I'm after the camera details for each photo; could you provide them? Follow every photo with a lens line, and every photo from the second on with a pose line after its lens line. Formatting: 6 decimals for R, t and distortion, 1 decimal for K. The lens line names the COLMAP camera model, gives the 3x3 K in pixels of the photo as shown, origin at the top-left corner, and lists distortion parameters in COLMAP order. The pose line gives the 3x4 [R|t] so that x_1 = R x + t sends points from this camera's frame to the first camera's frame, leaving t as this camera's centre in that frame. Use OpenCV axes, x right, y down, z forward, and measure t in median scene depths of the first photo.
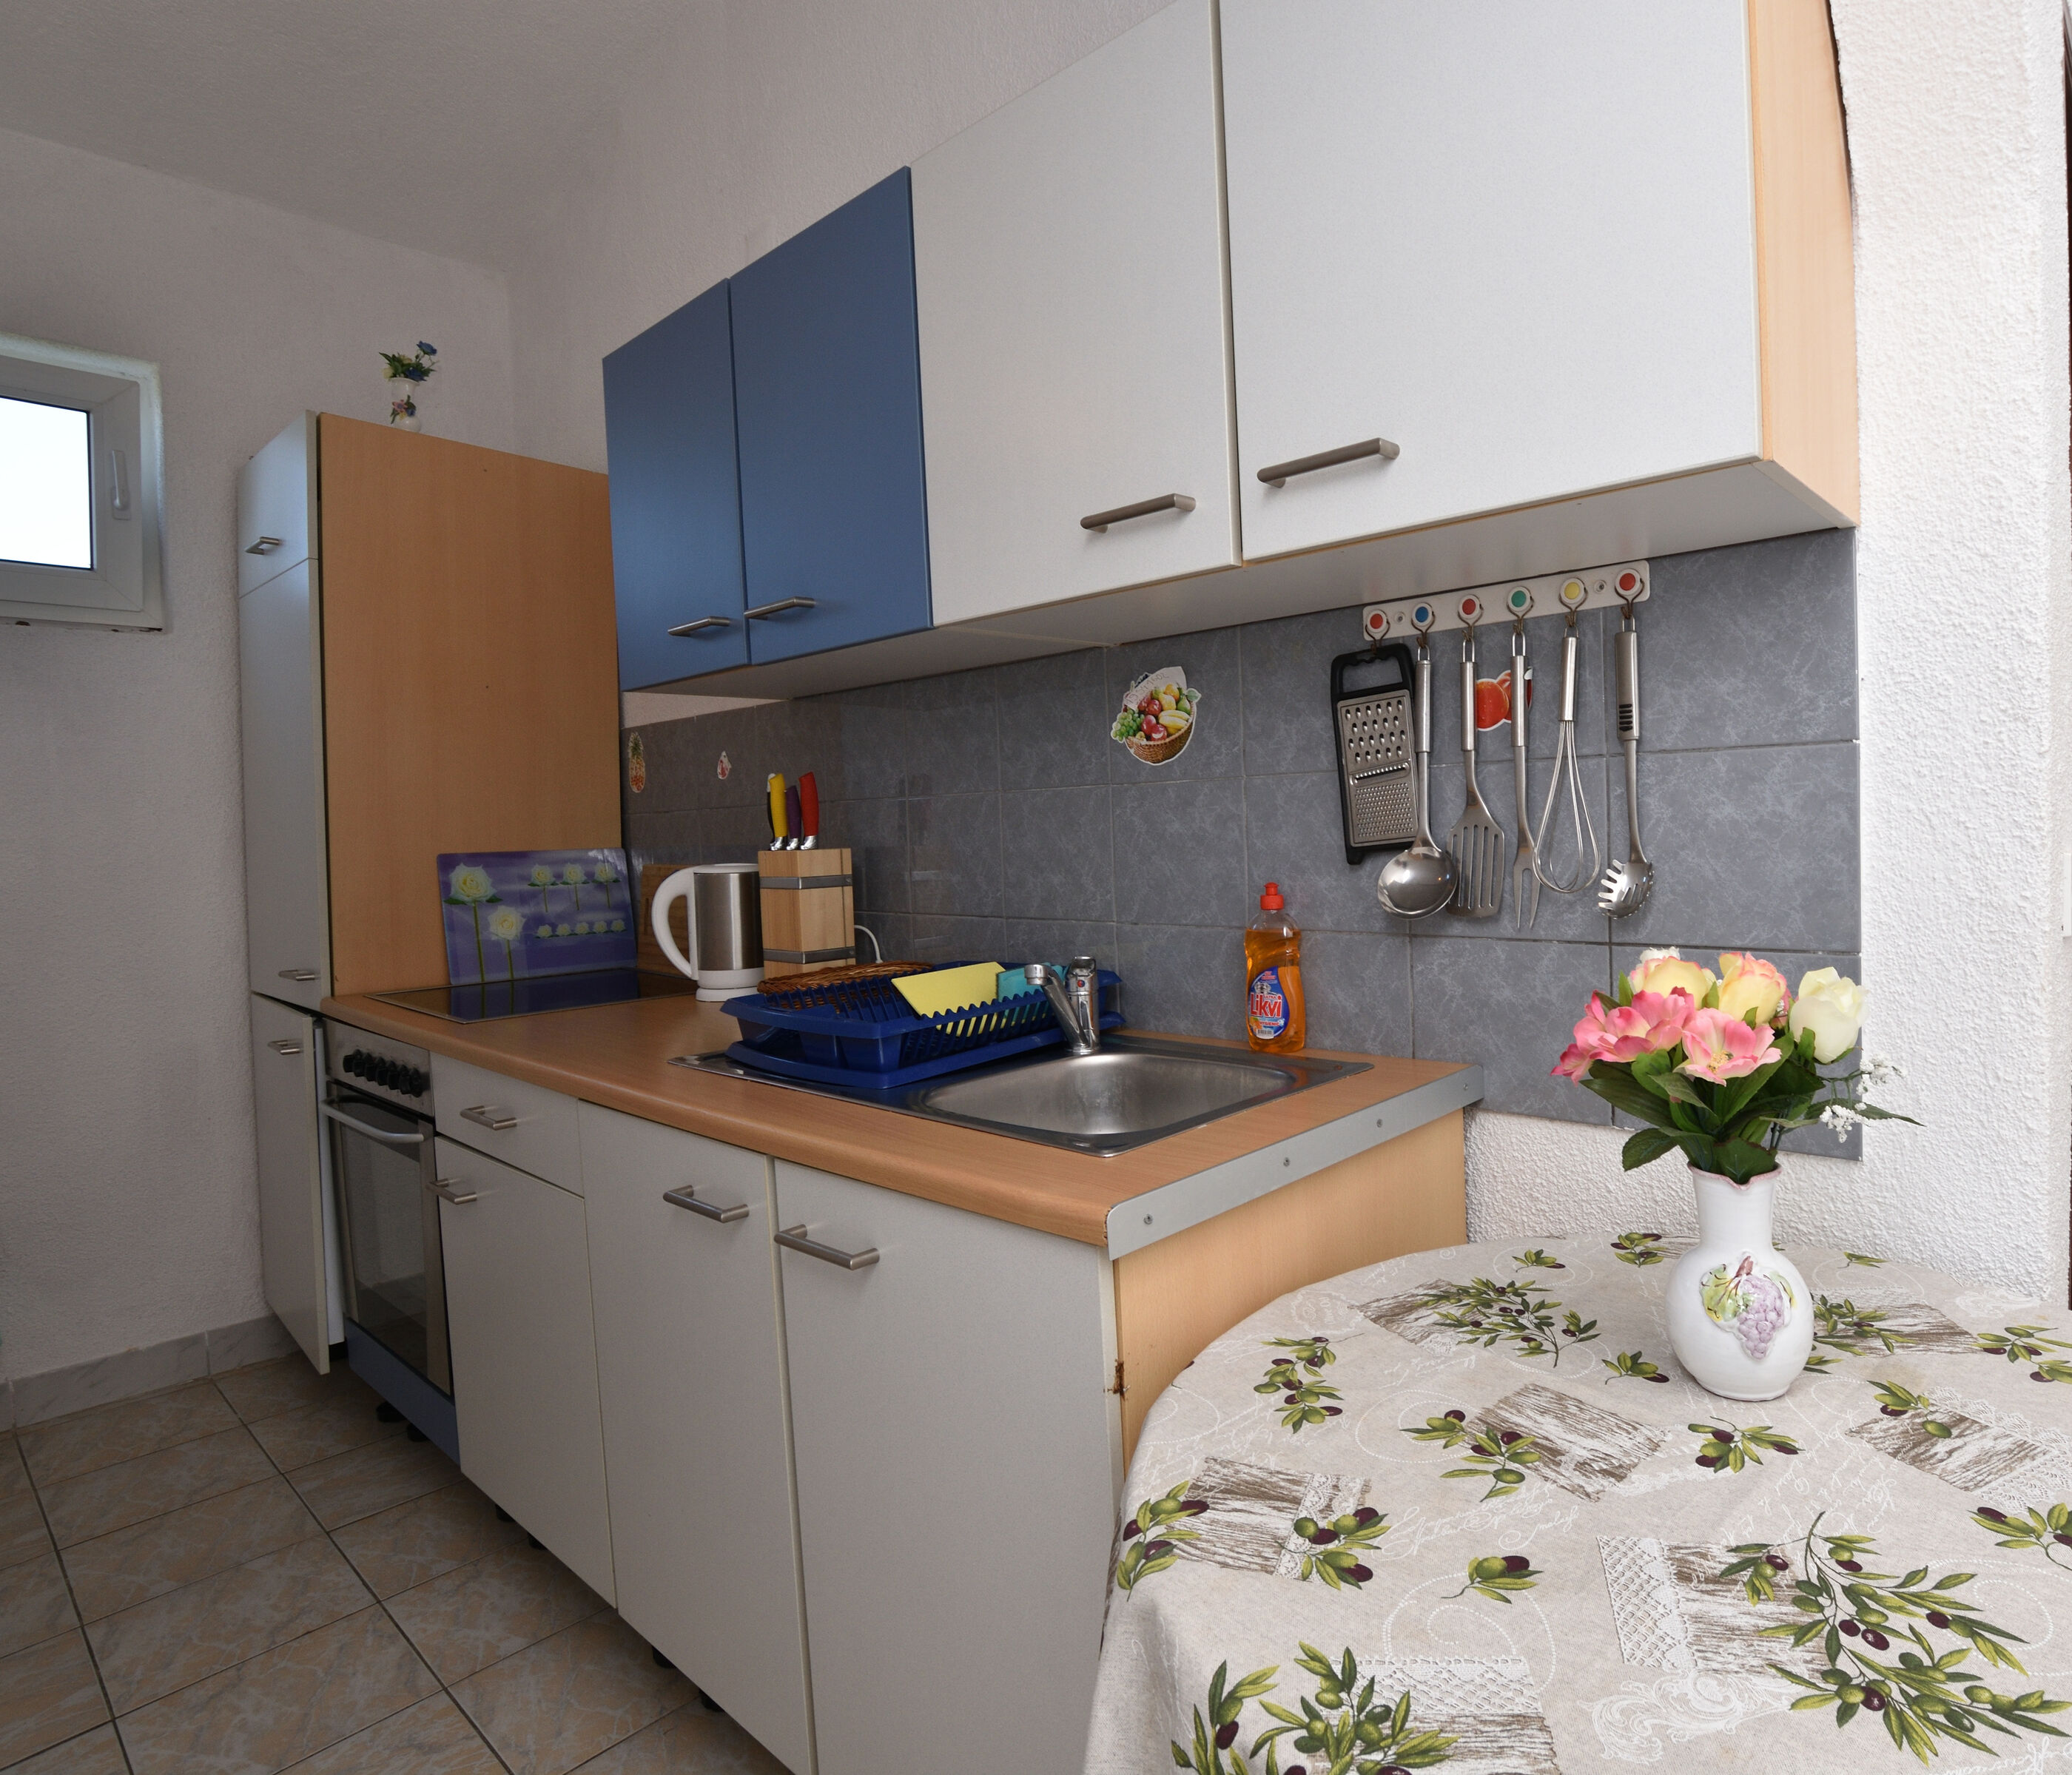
lens RADIAL K [[1172.5, 0, 1281.2], [0, 1172.5, 851.8], [0, 0, 1]] dist [-0.041715, 0.009495]
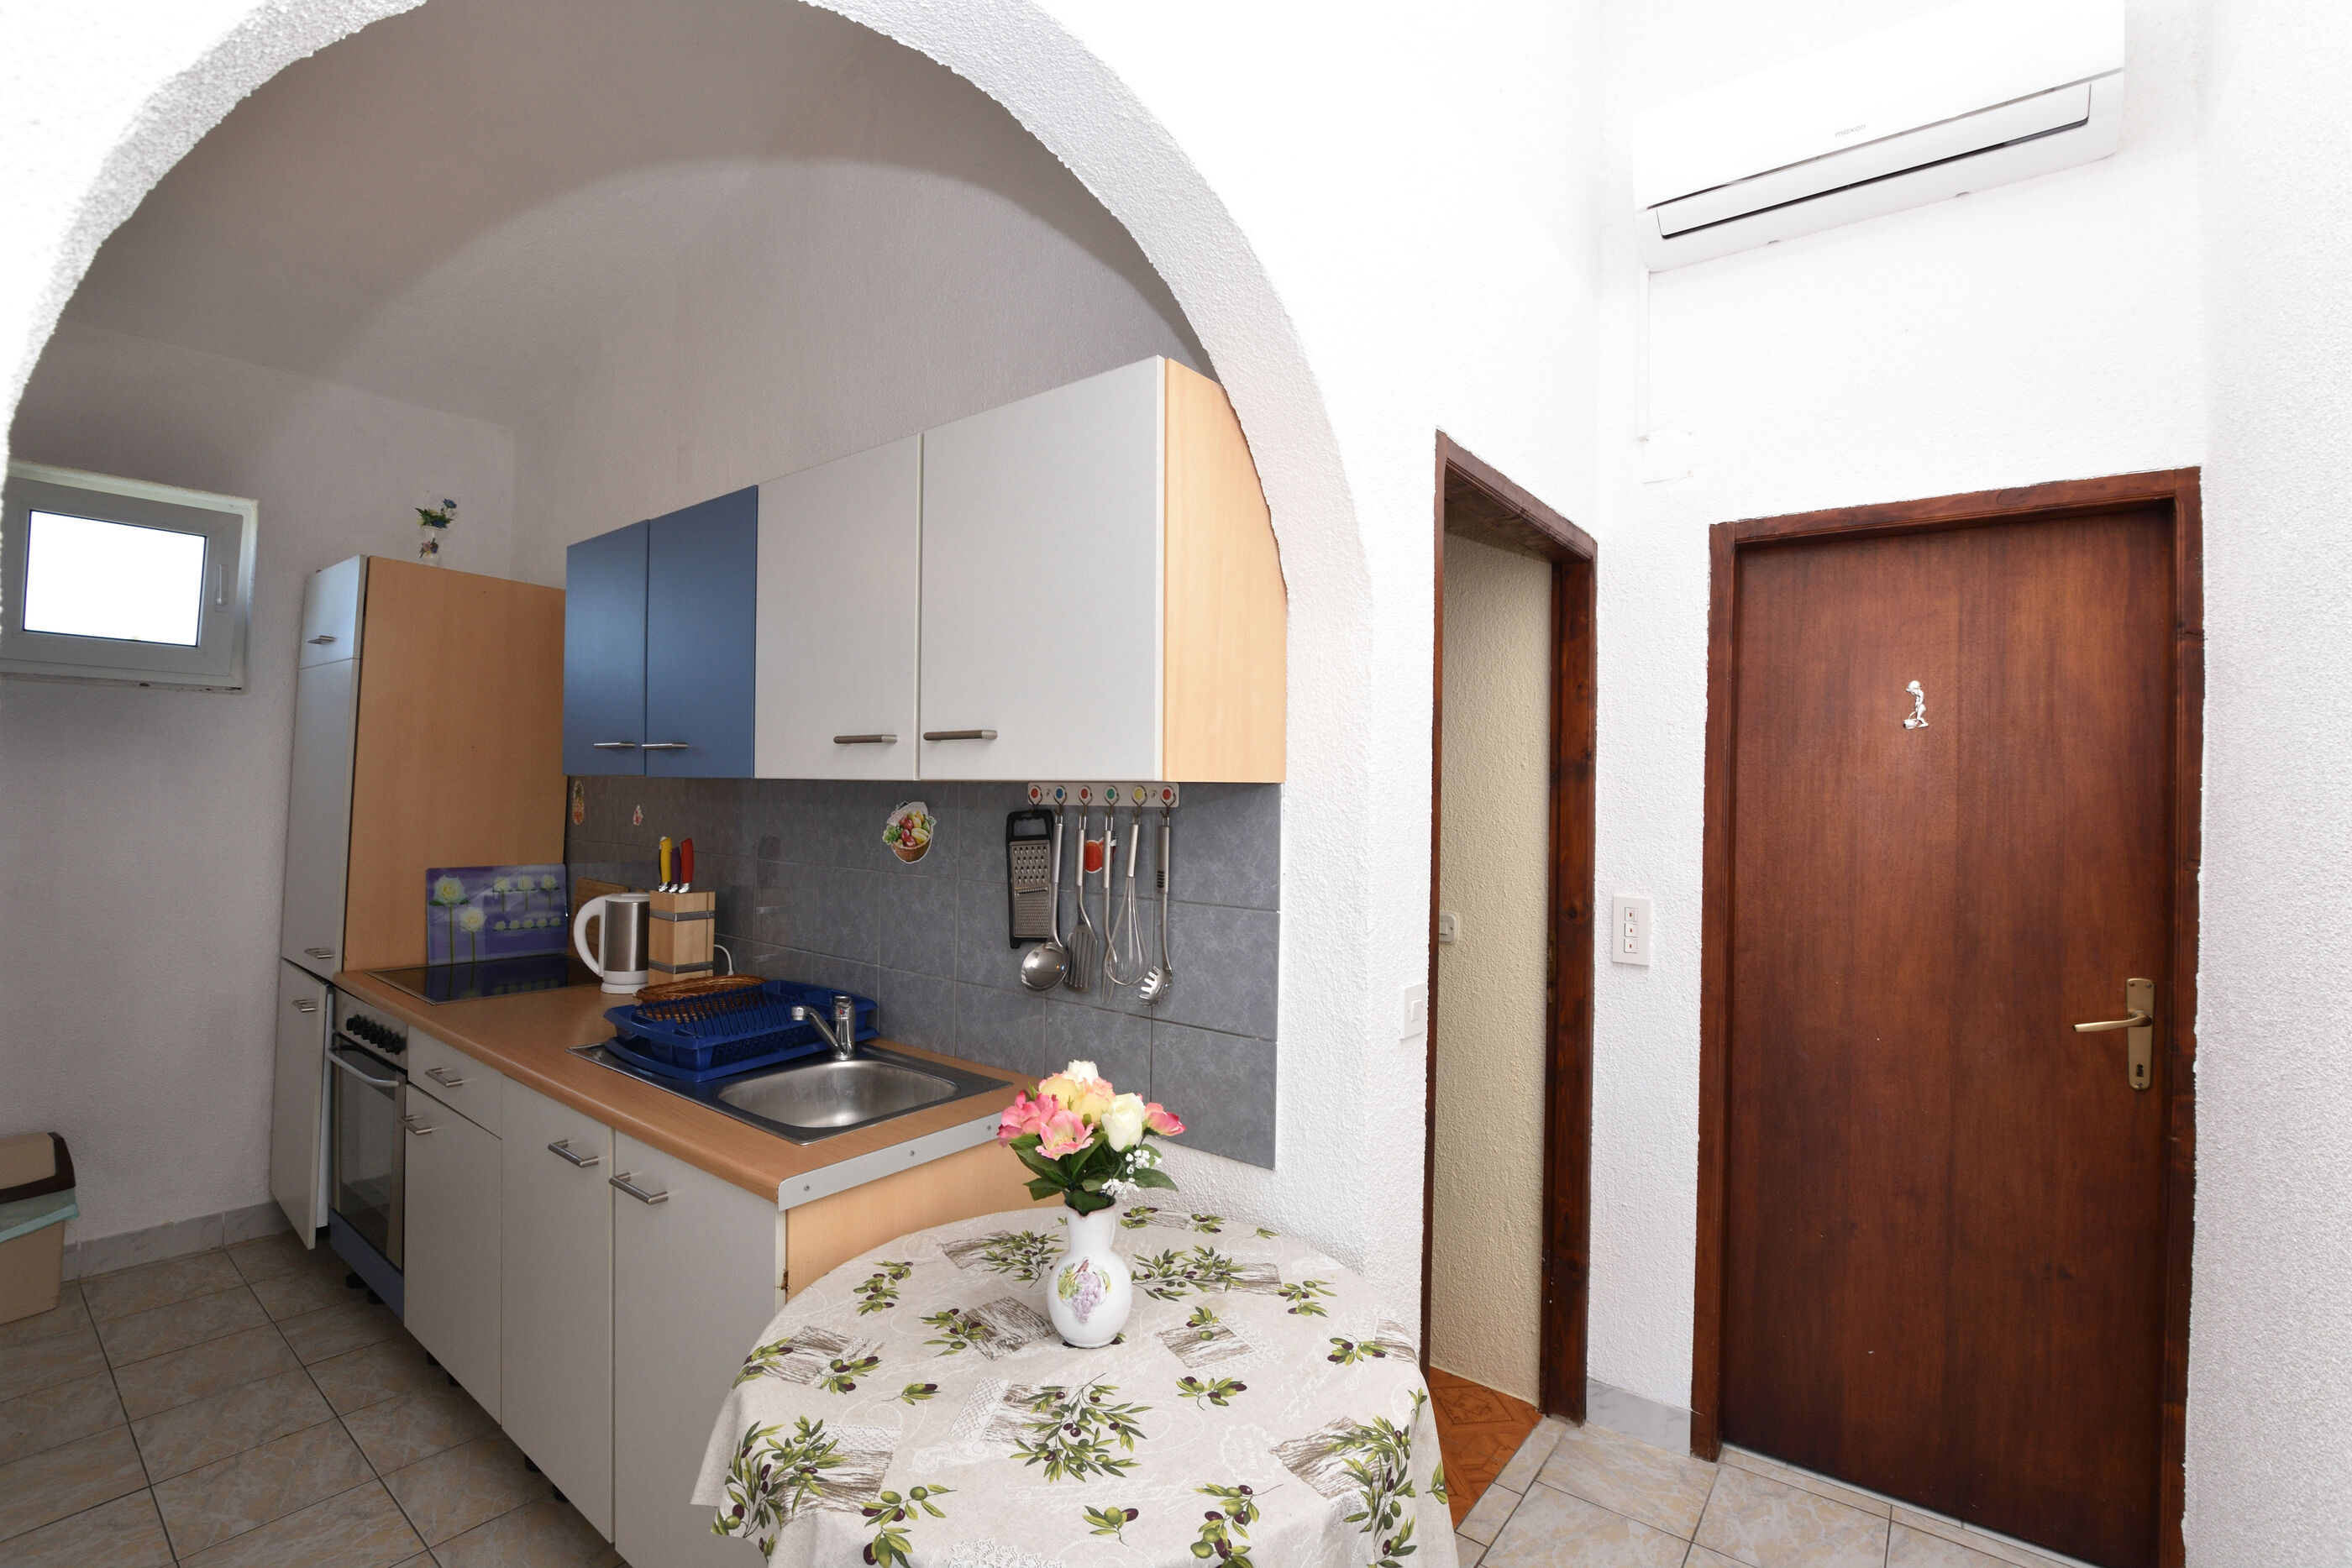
lens RADIAL K [[1028.6, 0, 1175.3], [0, 1028.6, 756.7], [0, 0, 1]] dist [-0.041303, 0.008619]
pose [[0.998831, 0.048308, -0.001550, 0.228910], [-0.048313, 0.997000, -0.060464, -0.147050], [-0.001375, 0.060469, 0.998169, -0.312156]]
